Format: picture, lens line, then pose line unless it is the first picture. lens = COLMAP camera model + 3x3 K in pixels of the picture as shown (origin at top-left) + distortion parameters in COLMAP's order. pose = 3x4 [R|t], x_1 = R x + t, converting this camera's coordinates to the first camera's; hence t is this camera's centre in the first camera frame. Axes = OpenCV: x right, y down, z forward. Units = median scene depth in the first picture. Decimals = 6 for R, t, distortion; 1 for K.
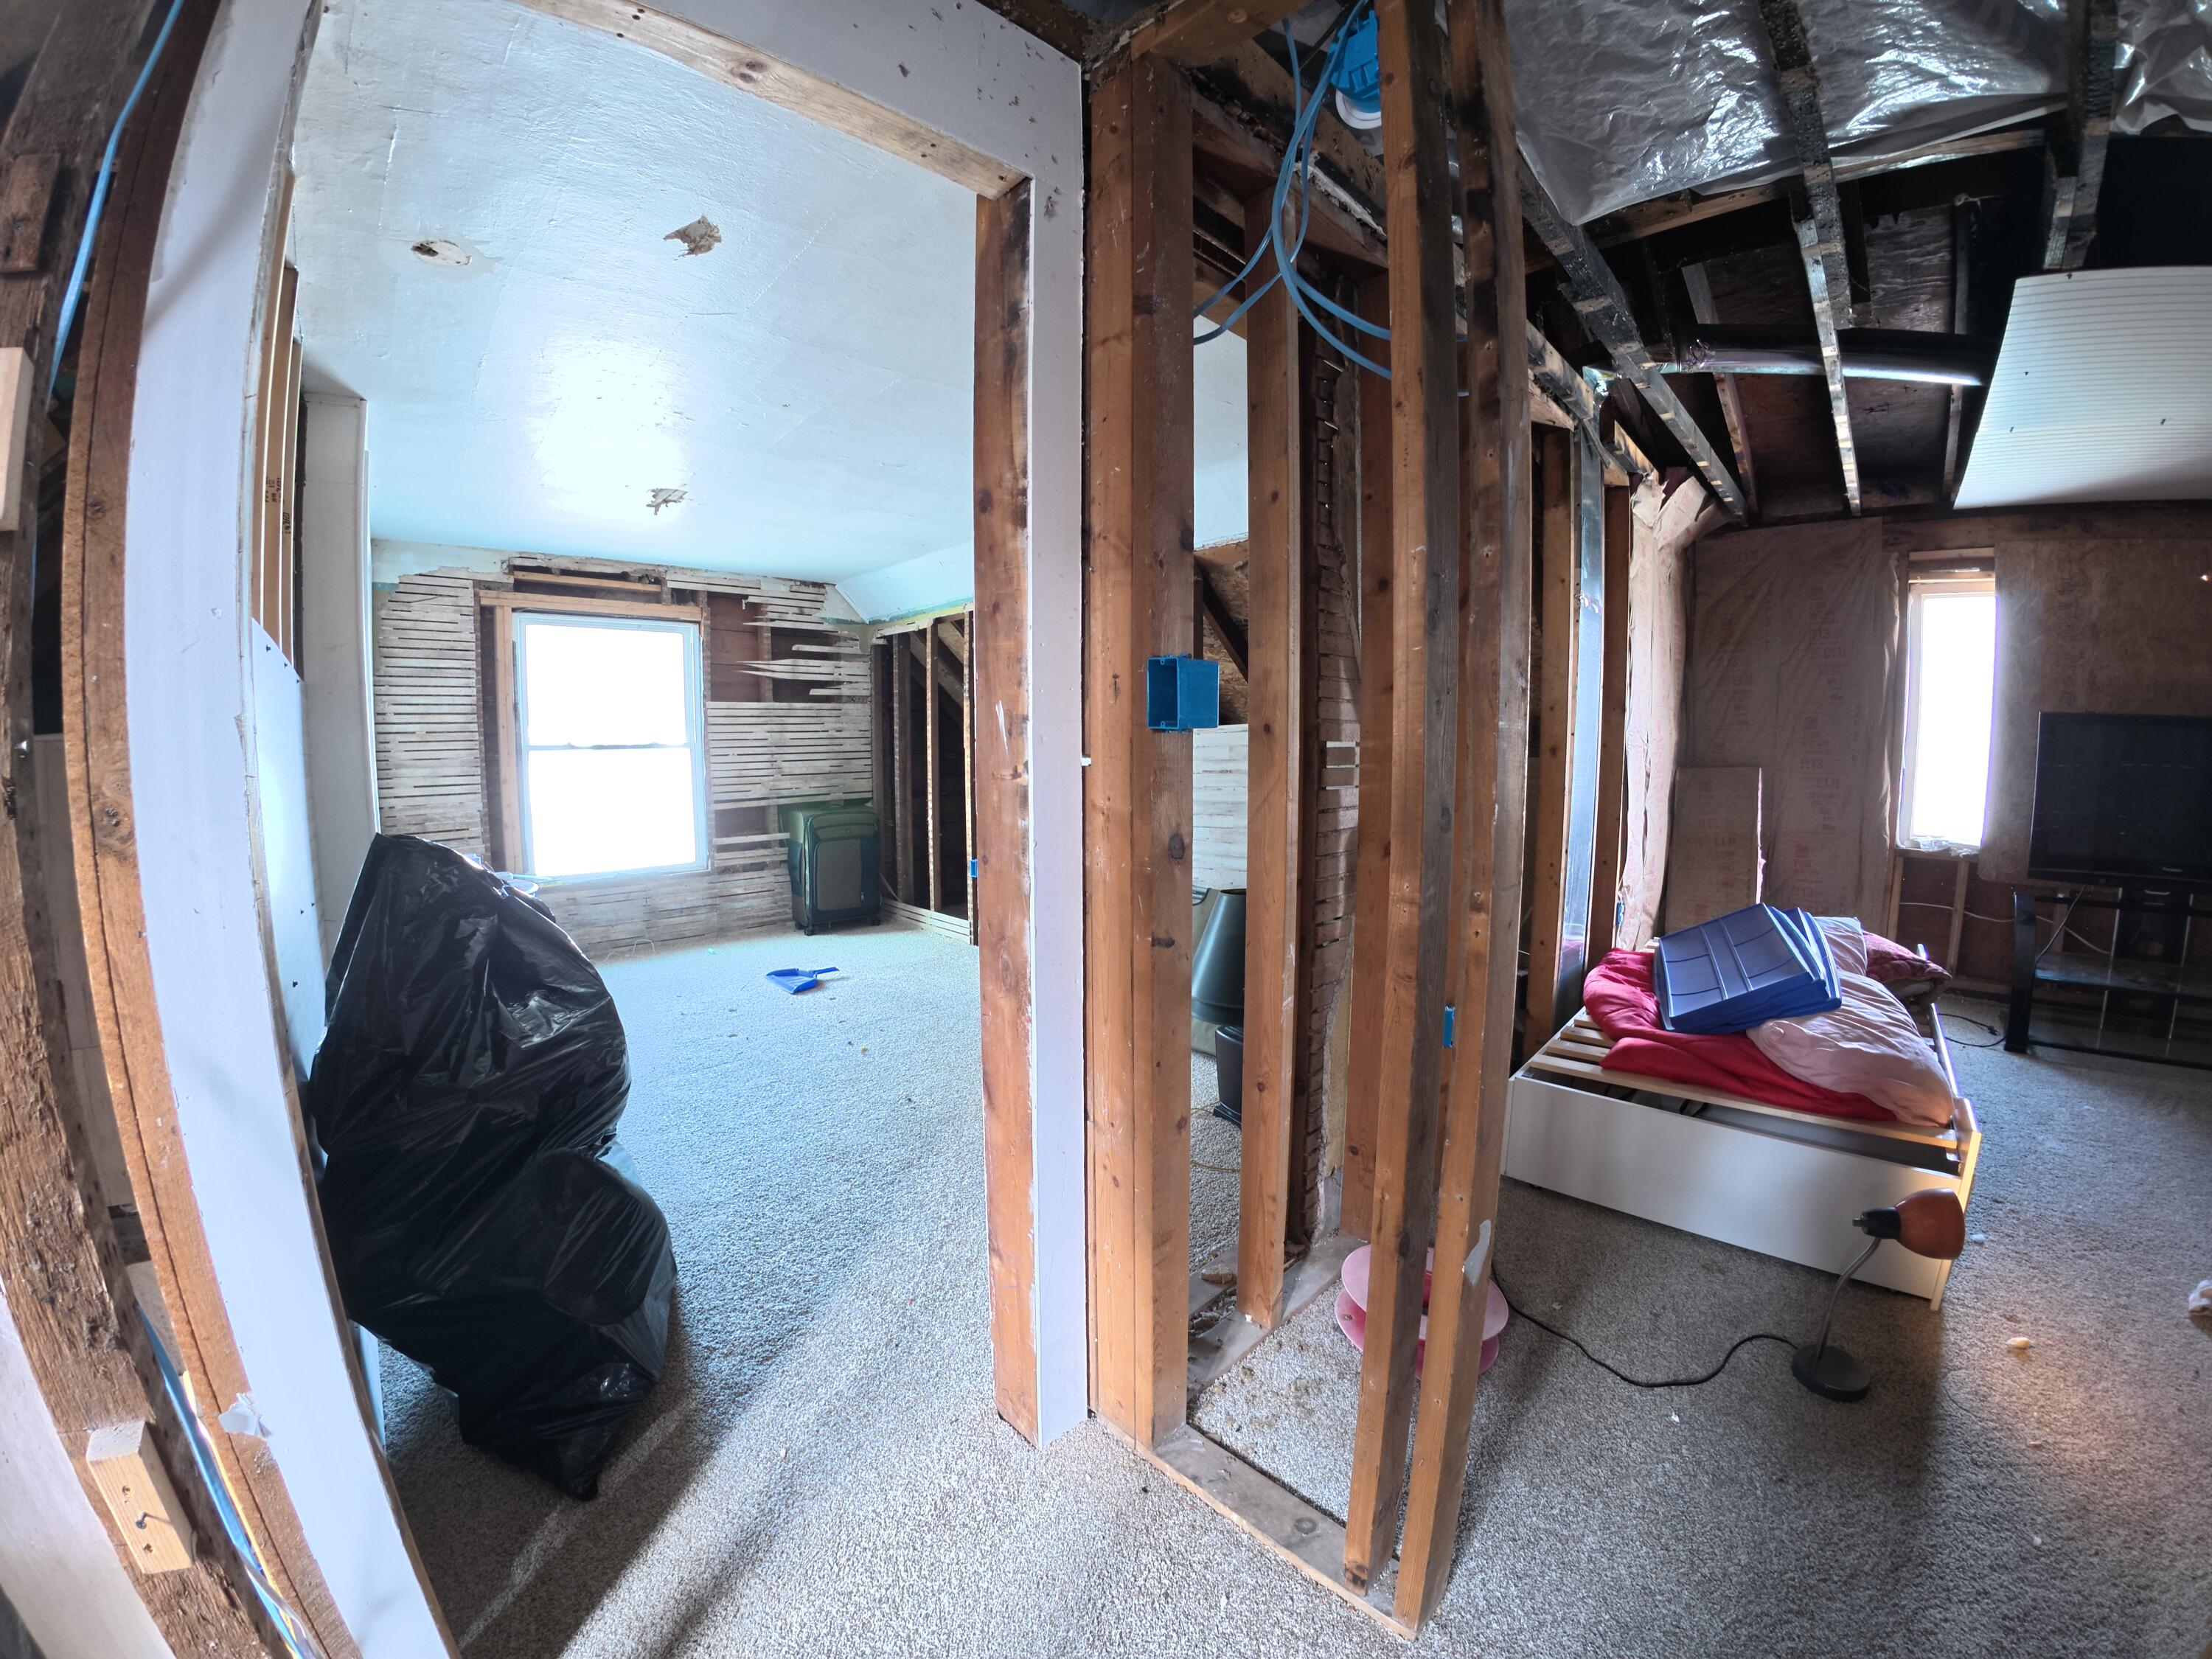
lens RADIAL K [[835.9, 0, 1096.2], [0, 835.9, 820.4], [0, 0, 1]] dist [-0.112837, 0.010427]
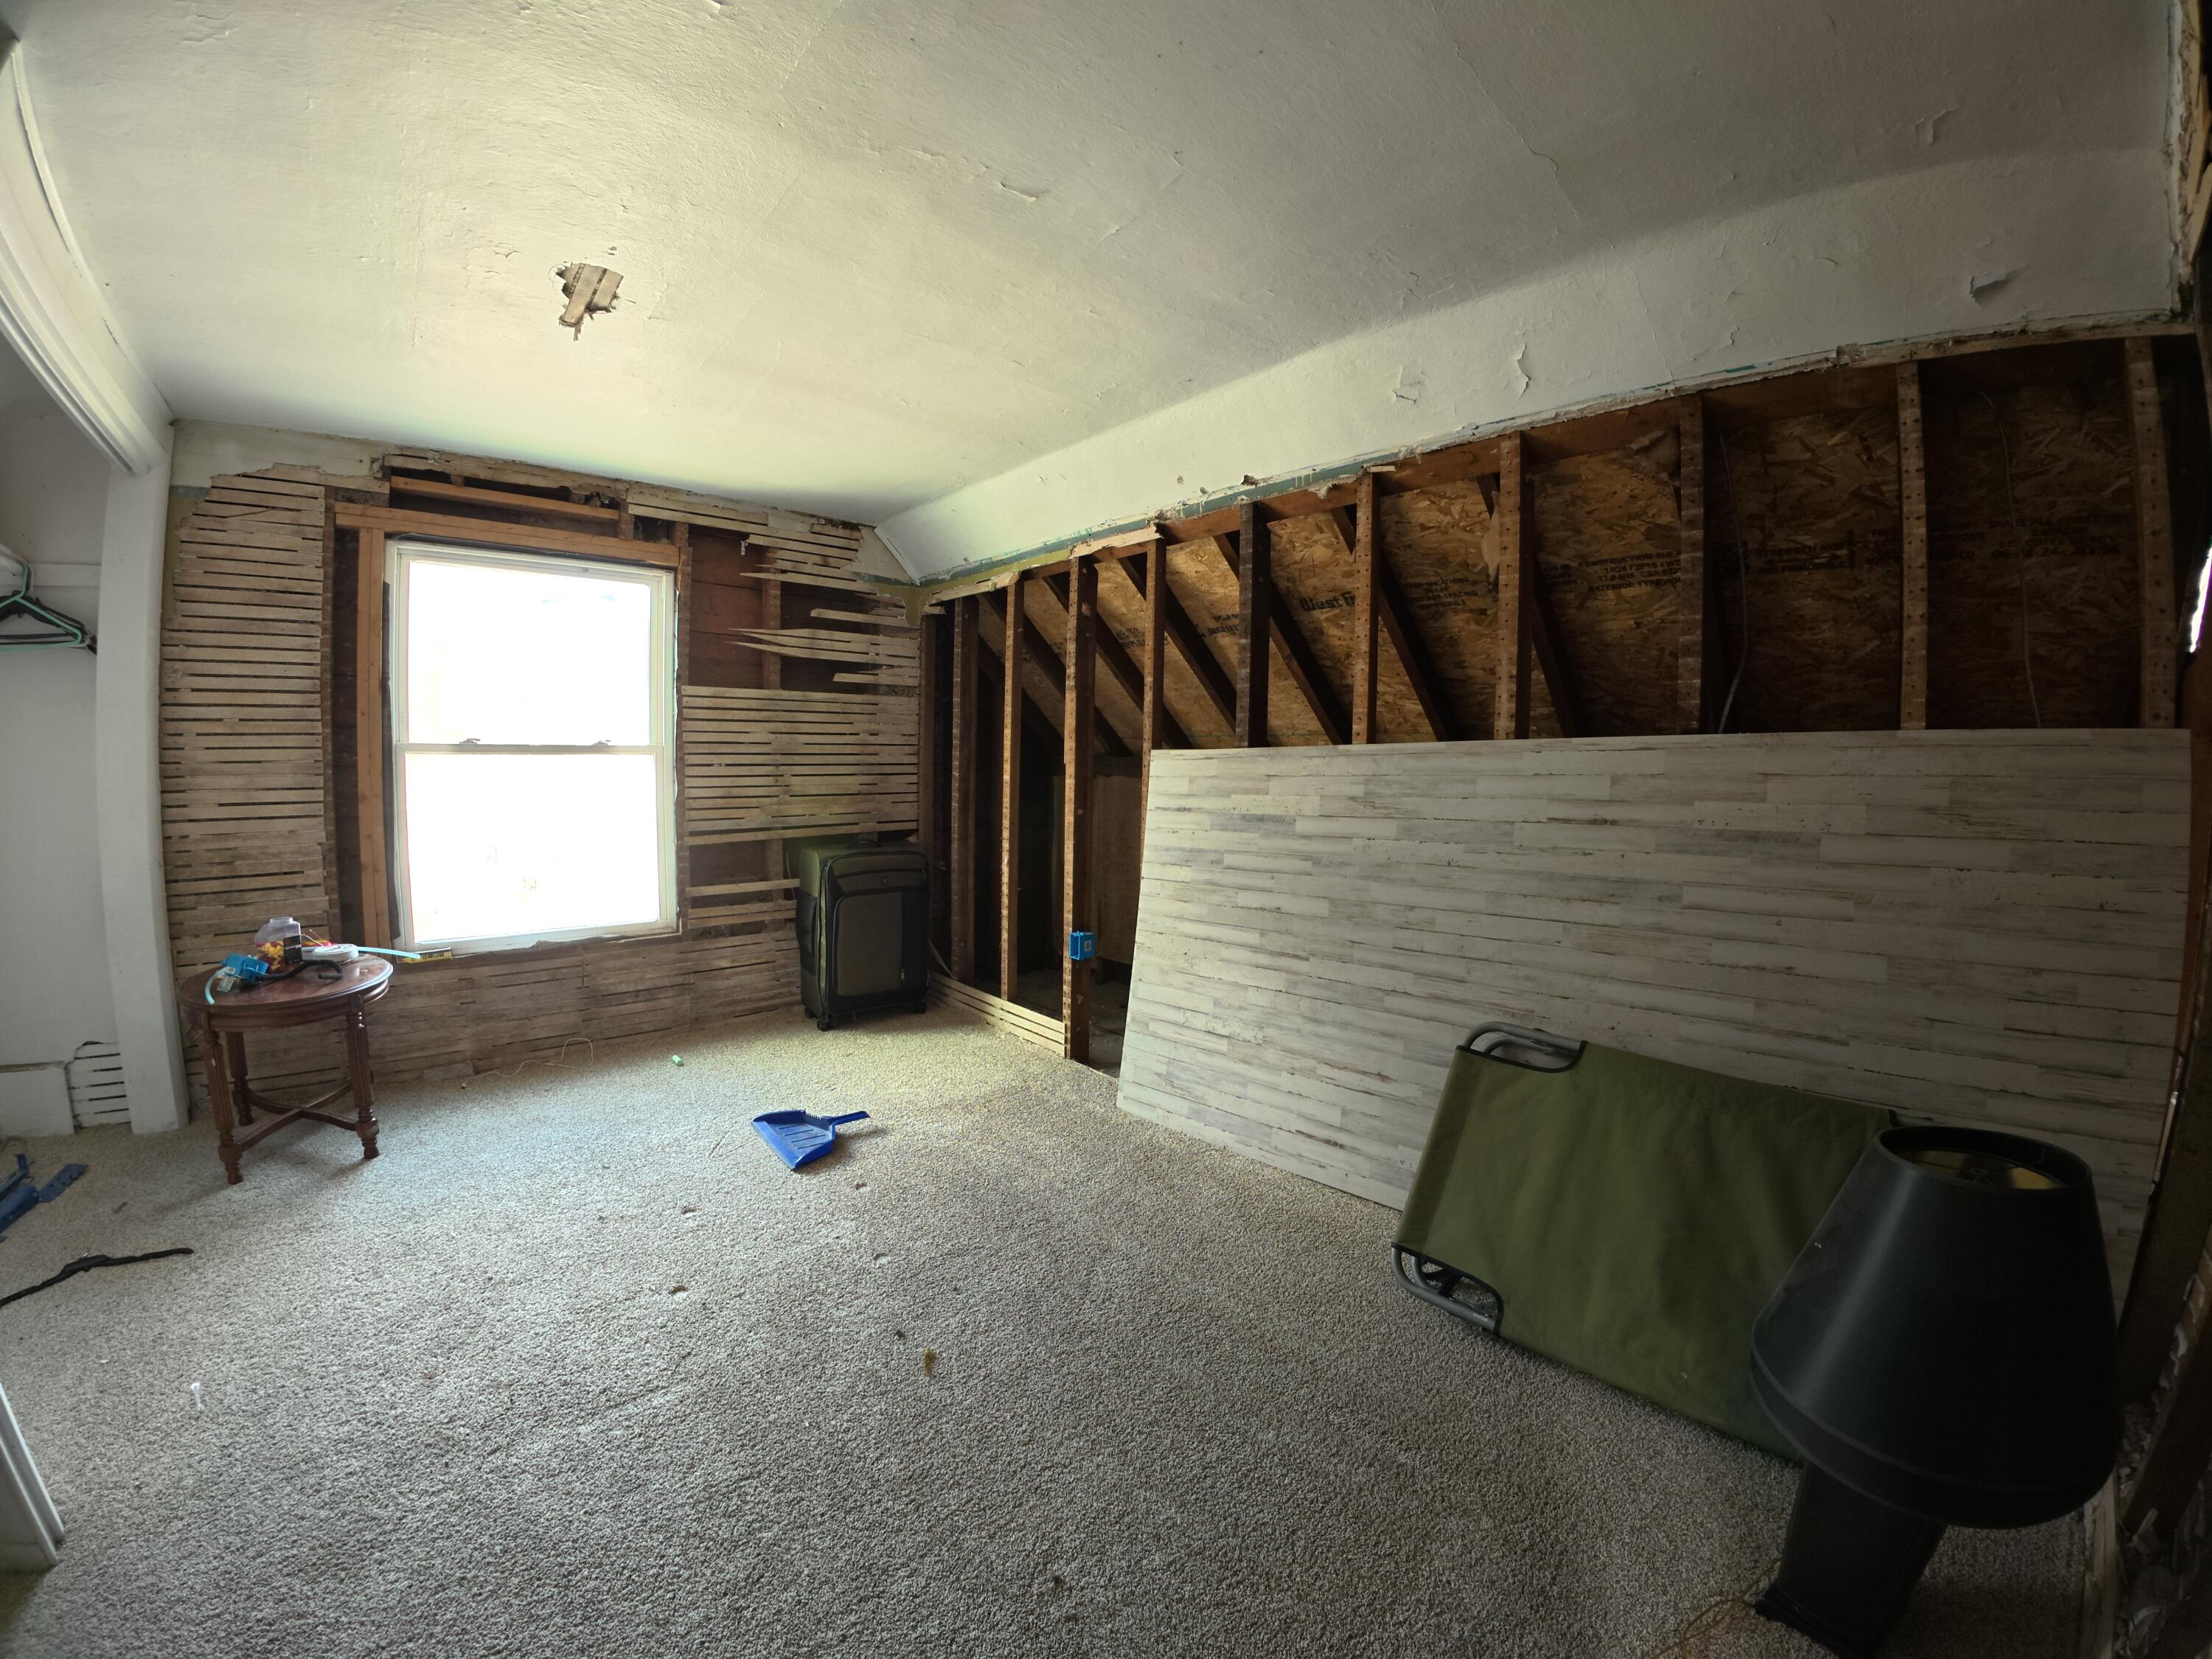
lens RADIAL K [[835.9, 0, 1096.2], [0, 835.9, 820.4], [0, 0, 1]] dist [-0.112837, 0.010427]
pose [[0.999445, 0.023813, -0.023284, -0.112615], [-0.024246, 0.999535, -0.018504, -0.028798], [0.022833, 0.019058, 0.999558, 0.325490]]
